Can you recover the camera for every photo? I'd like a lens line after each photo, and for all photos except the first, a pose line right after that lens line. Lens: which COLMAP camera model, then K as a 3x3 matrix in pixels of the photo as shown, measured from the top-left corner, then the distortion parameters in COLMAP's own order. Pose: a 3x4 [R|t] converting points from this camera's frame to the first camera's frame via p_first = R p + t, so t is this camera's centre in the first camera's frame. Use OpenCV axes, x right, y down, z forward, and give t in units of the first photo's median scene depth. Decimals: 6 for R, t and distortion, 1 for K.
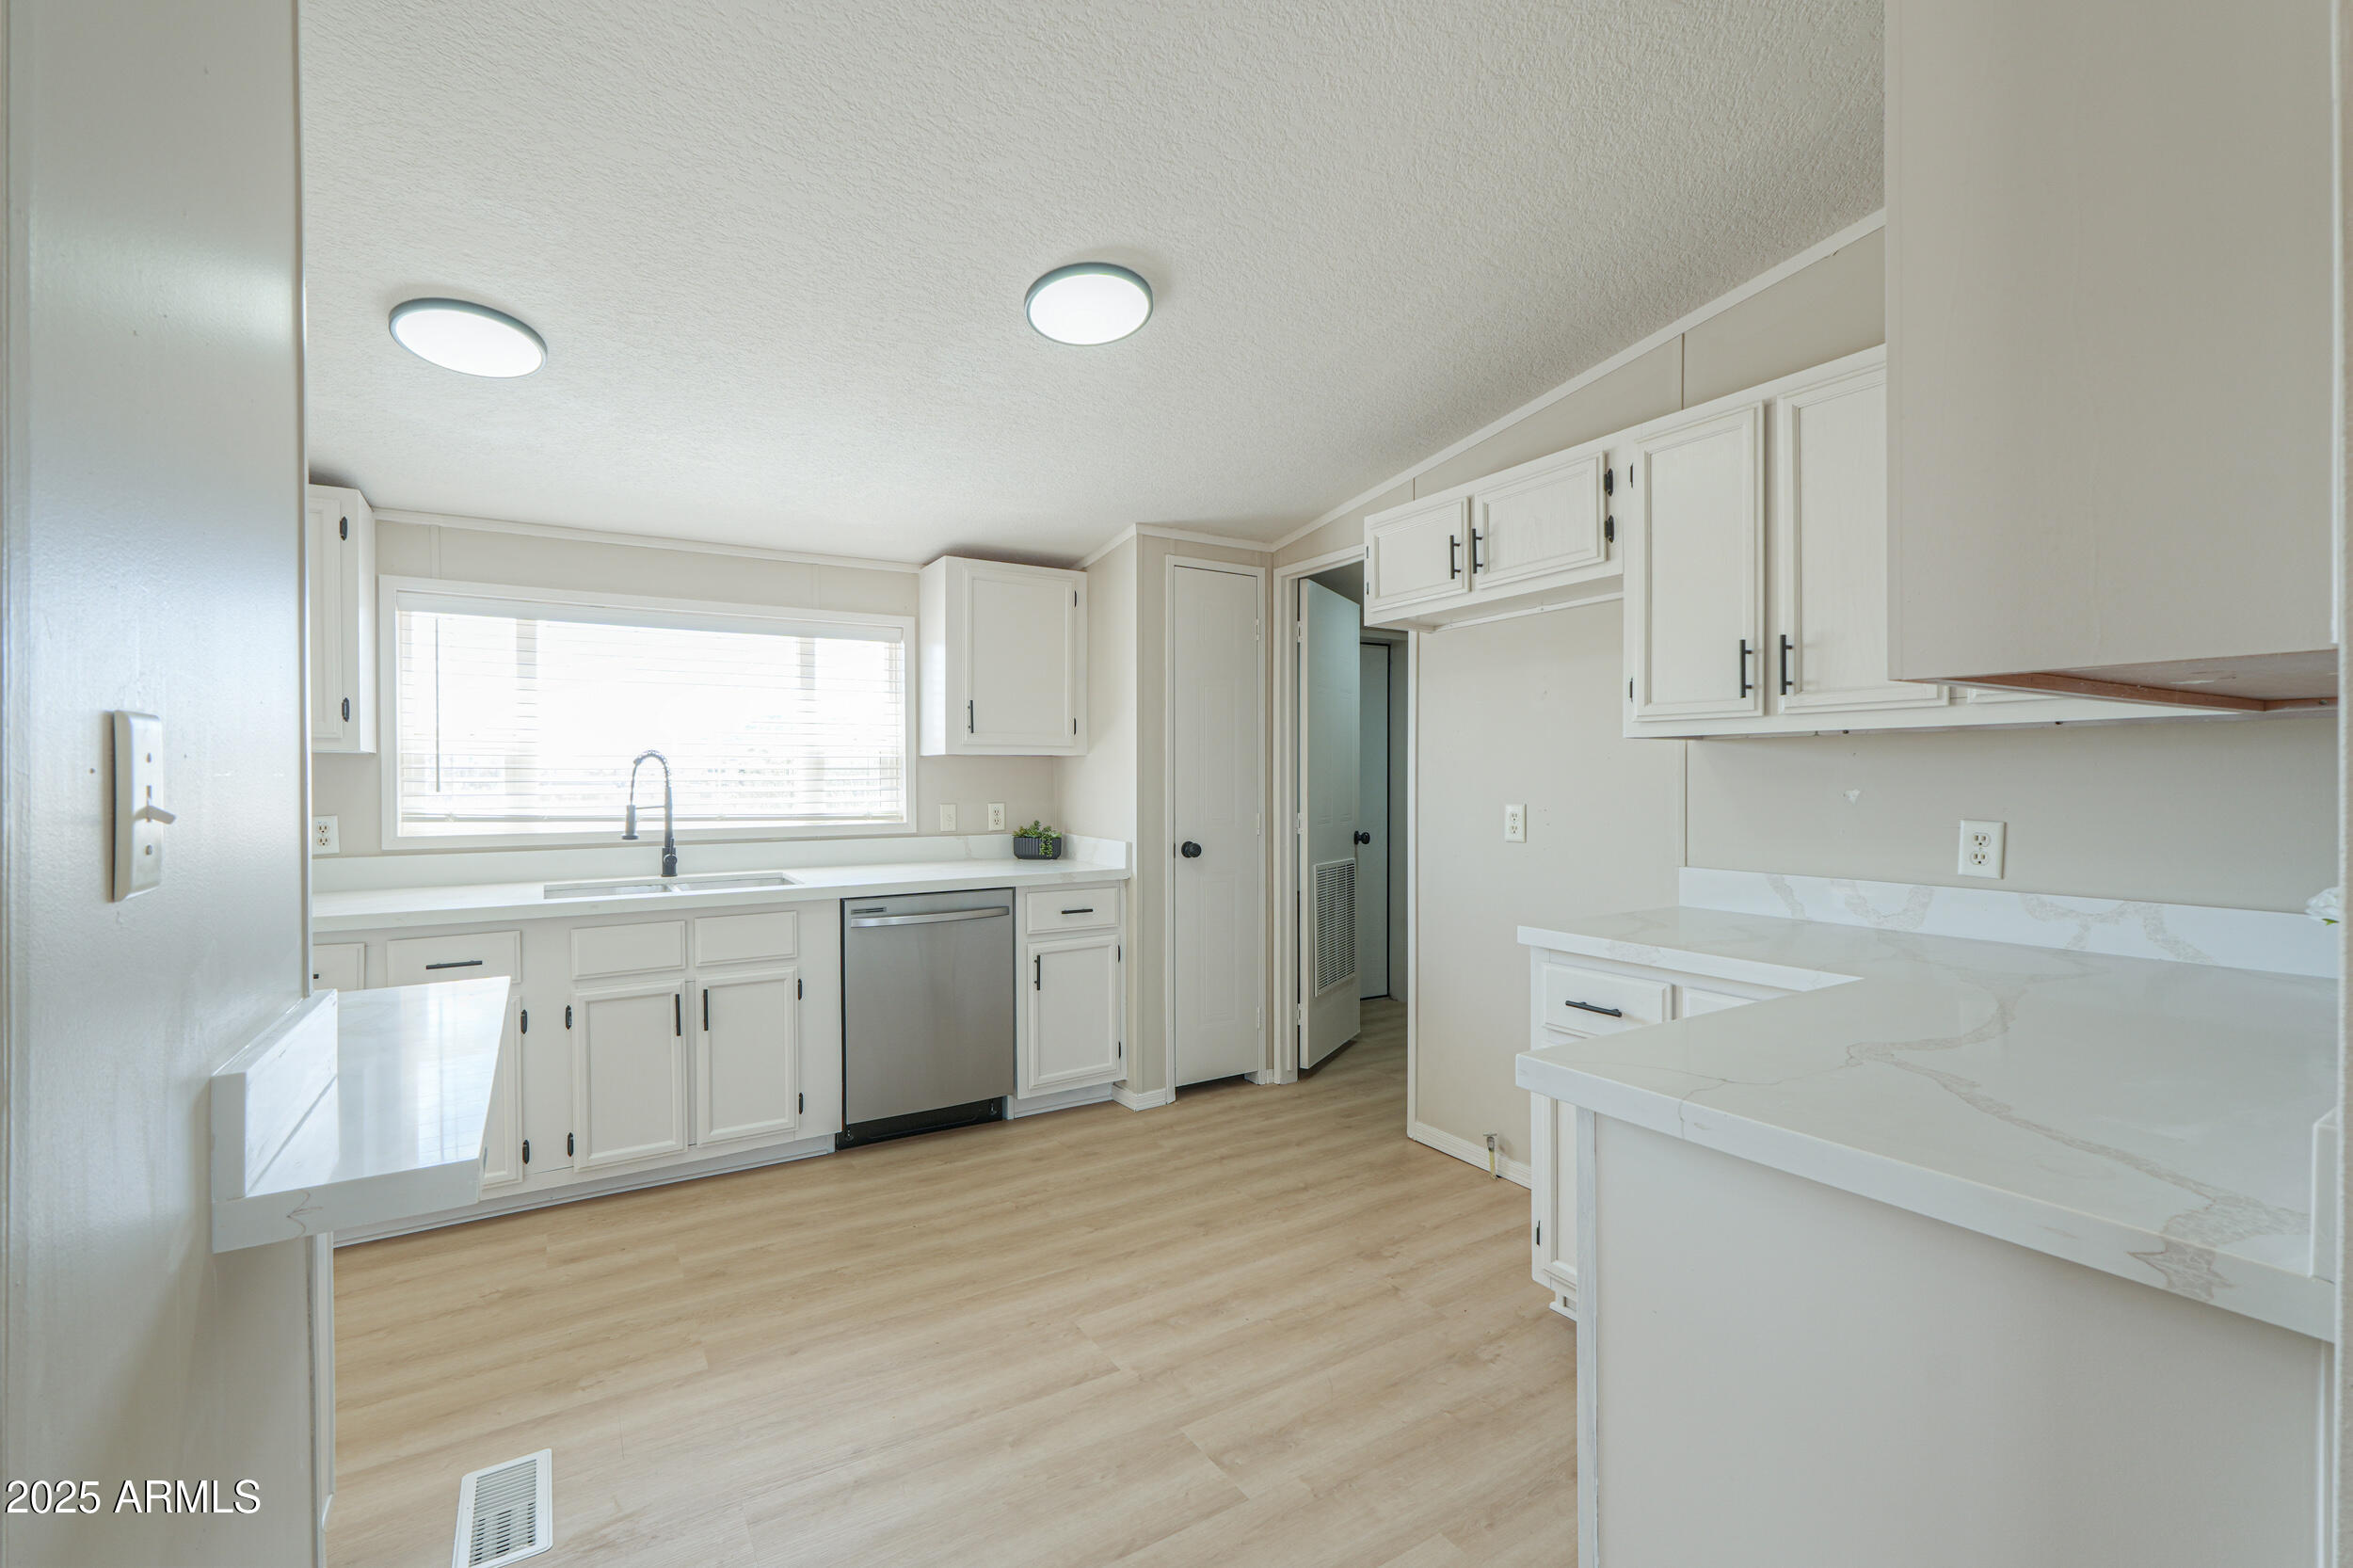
lens RADIAL K [[988.6, 0, 1138.7], [0, 988.6, 774.2], [0, 0, 1]] dist [-0.002451, 0.000474]
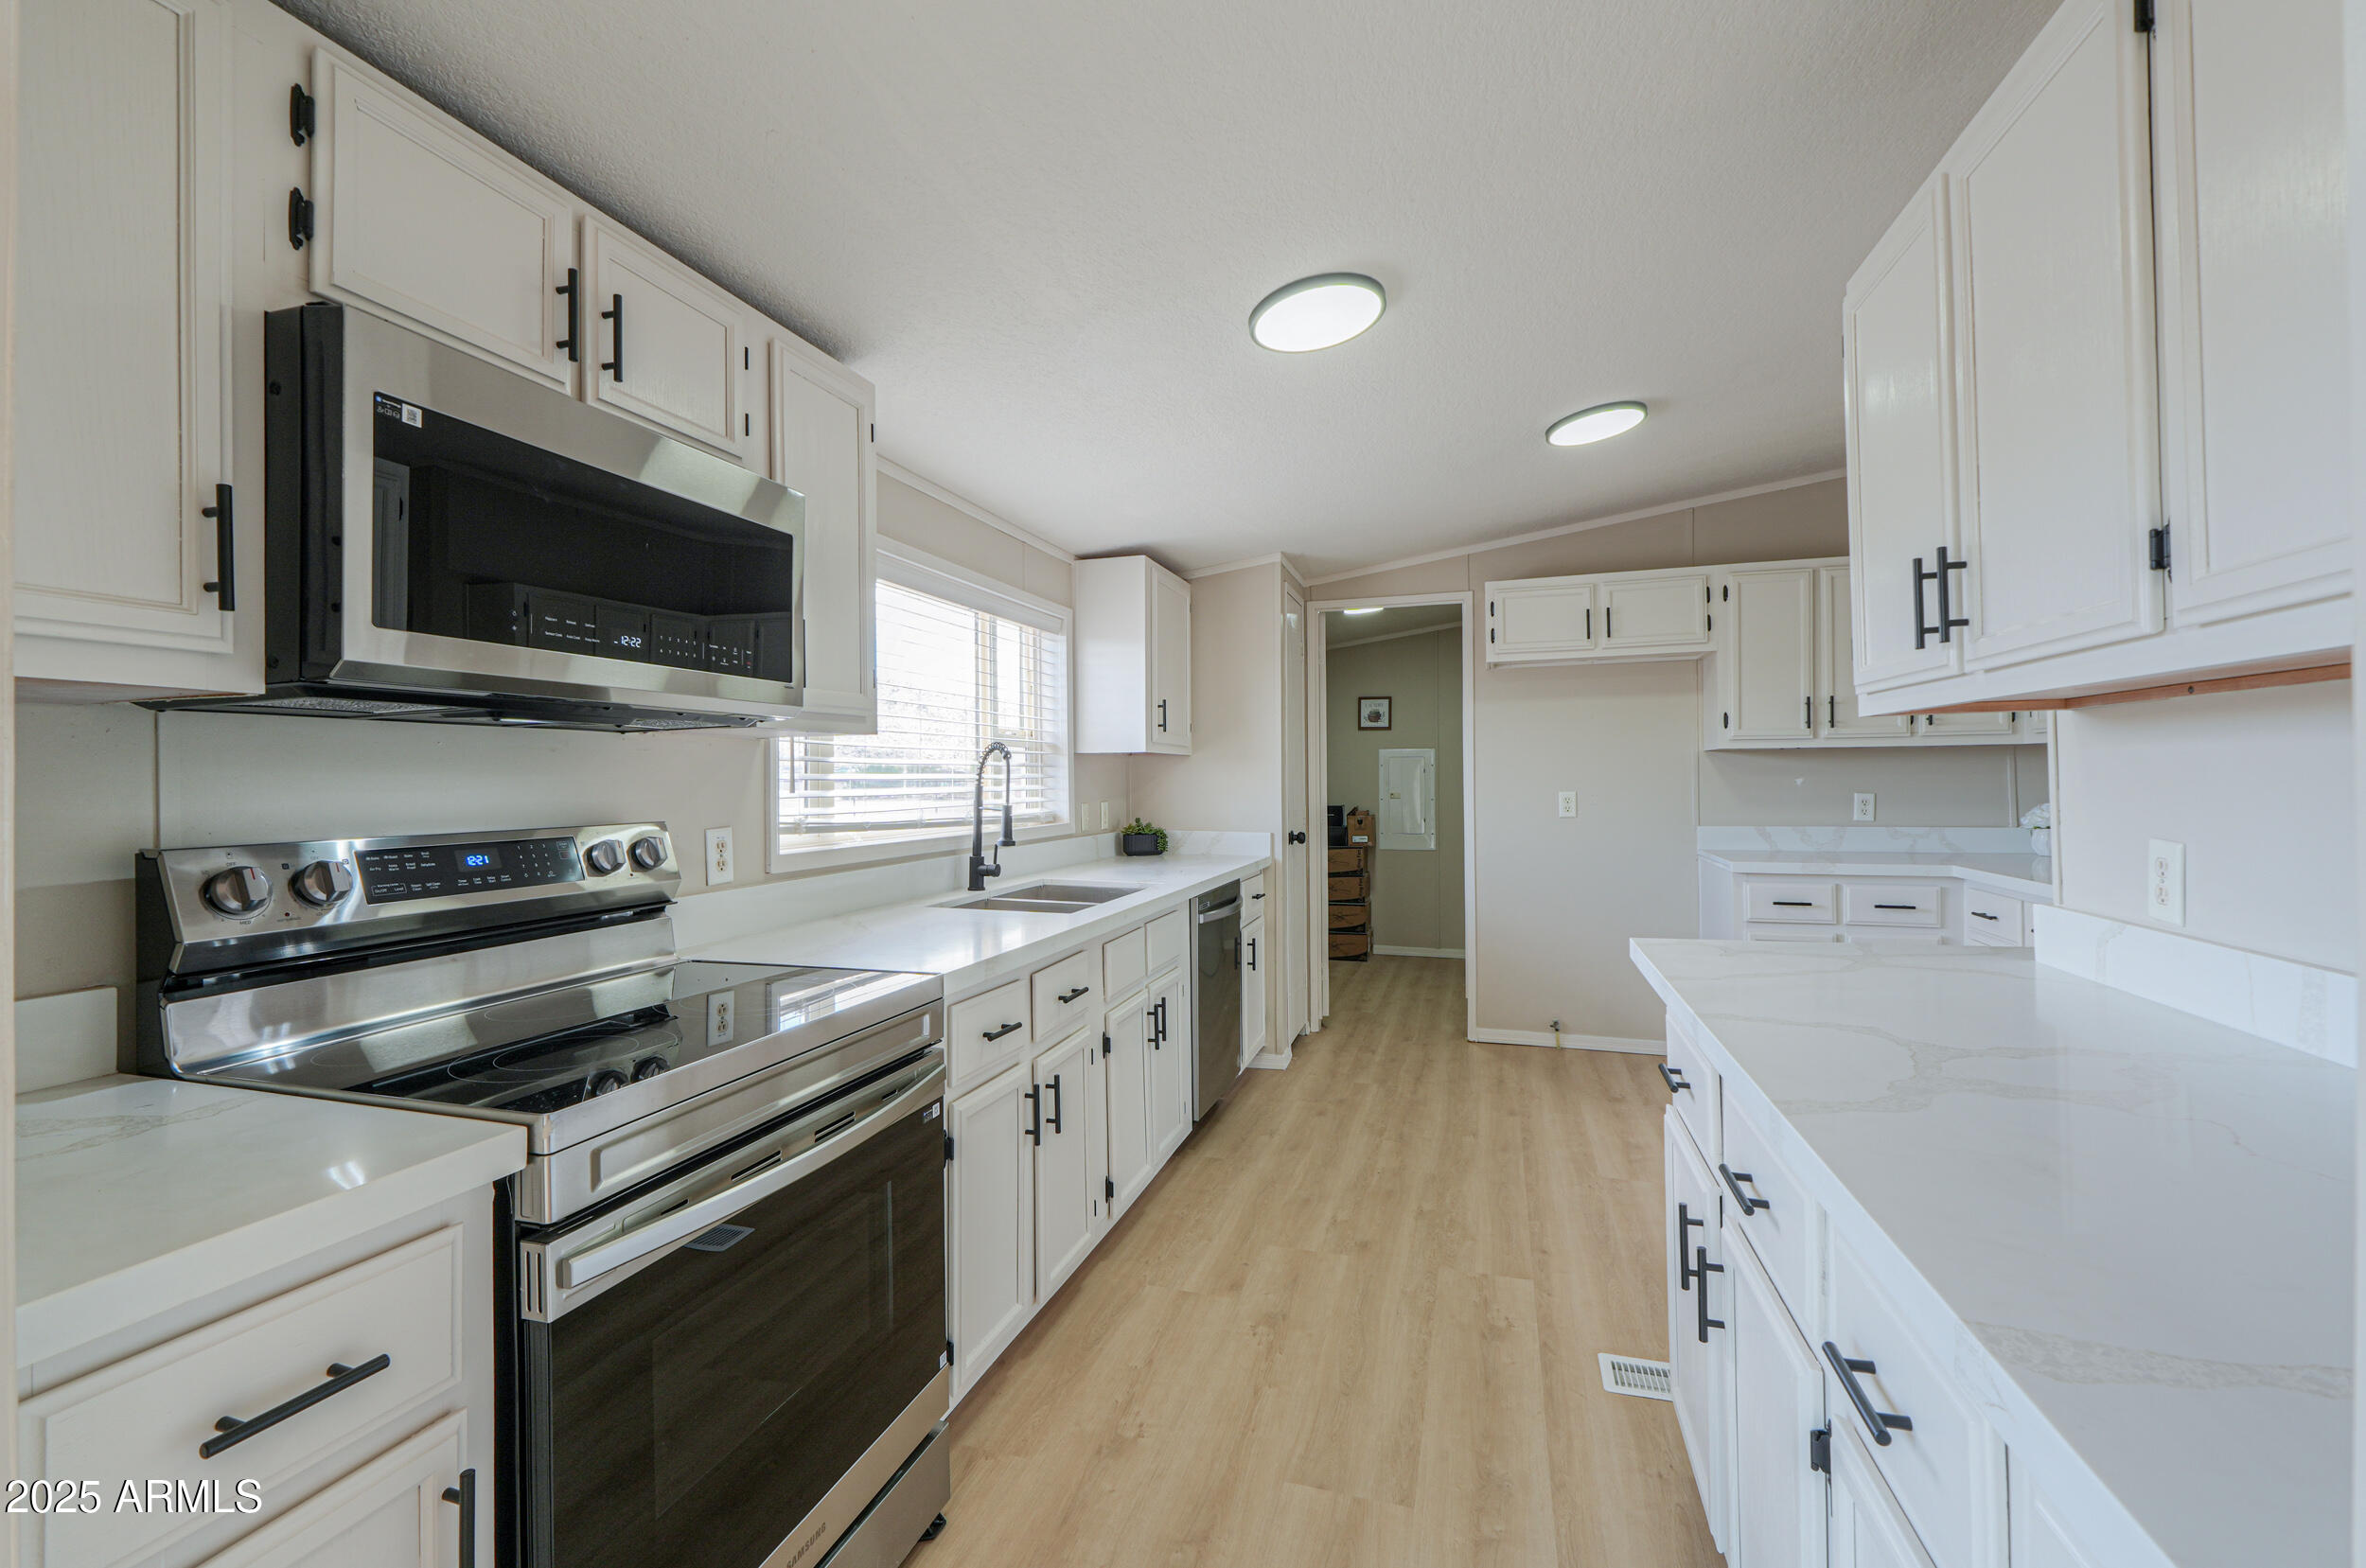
lens RADIAL K [[994.0, 0, 1157.7], [0, 994.0, 766.8], [0, 0, 1]] dist [-0.002451, 0.000474]
pose [[0.755710, 0.006053, 0.654879, -1.003734], [0.004537, 0.999885, -0.014479, 0.010542], [-0.654891, 0.013913, 0.755595, 0.264040]]
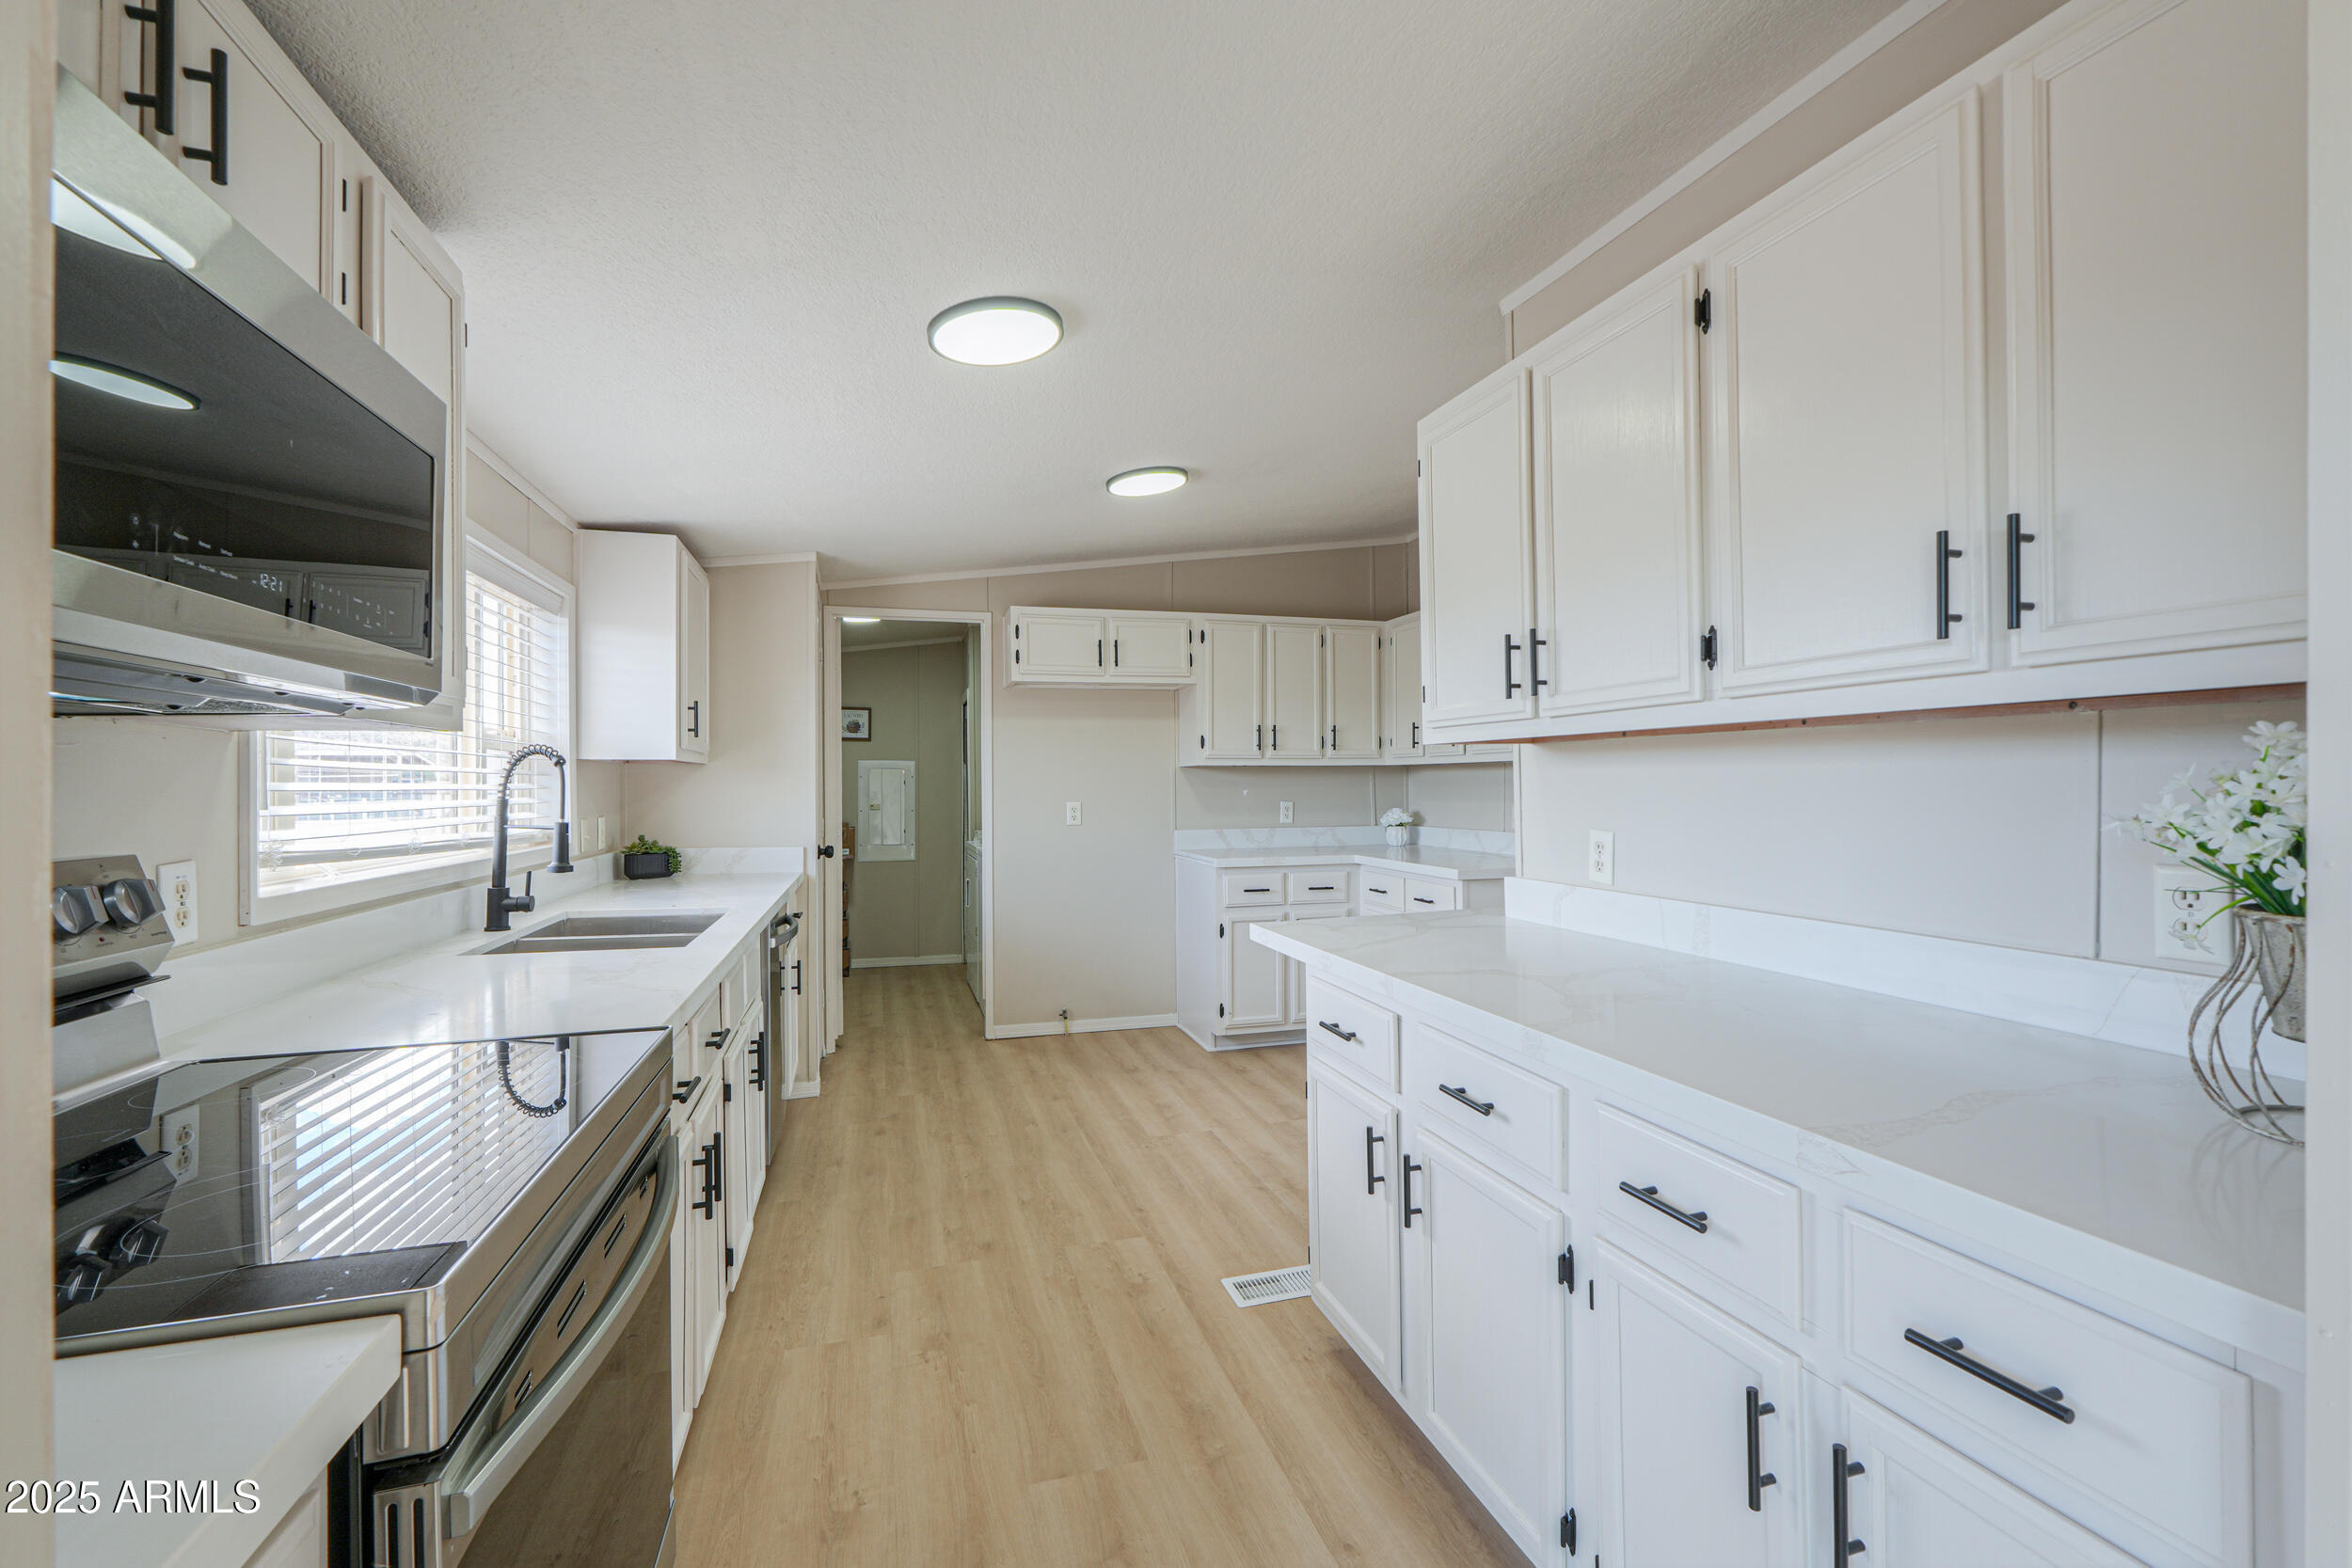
lens RADIAL K [[988.1, 0, 1165.1], [0, 988.1, 774.9], [0, 0, 1]] dist [-0.002451, 0.000474]
pose [[0.249859, 0.013356, 0.968190, -1.109231], [0.004256, 0.999880, -0.014892, 0.009684], [-0.968273, 0.007841, 0.249772, 0.422983]]
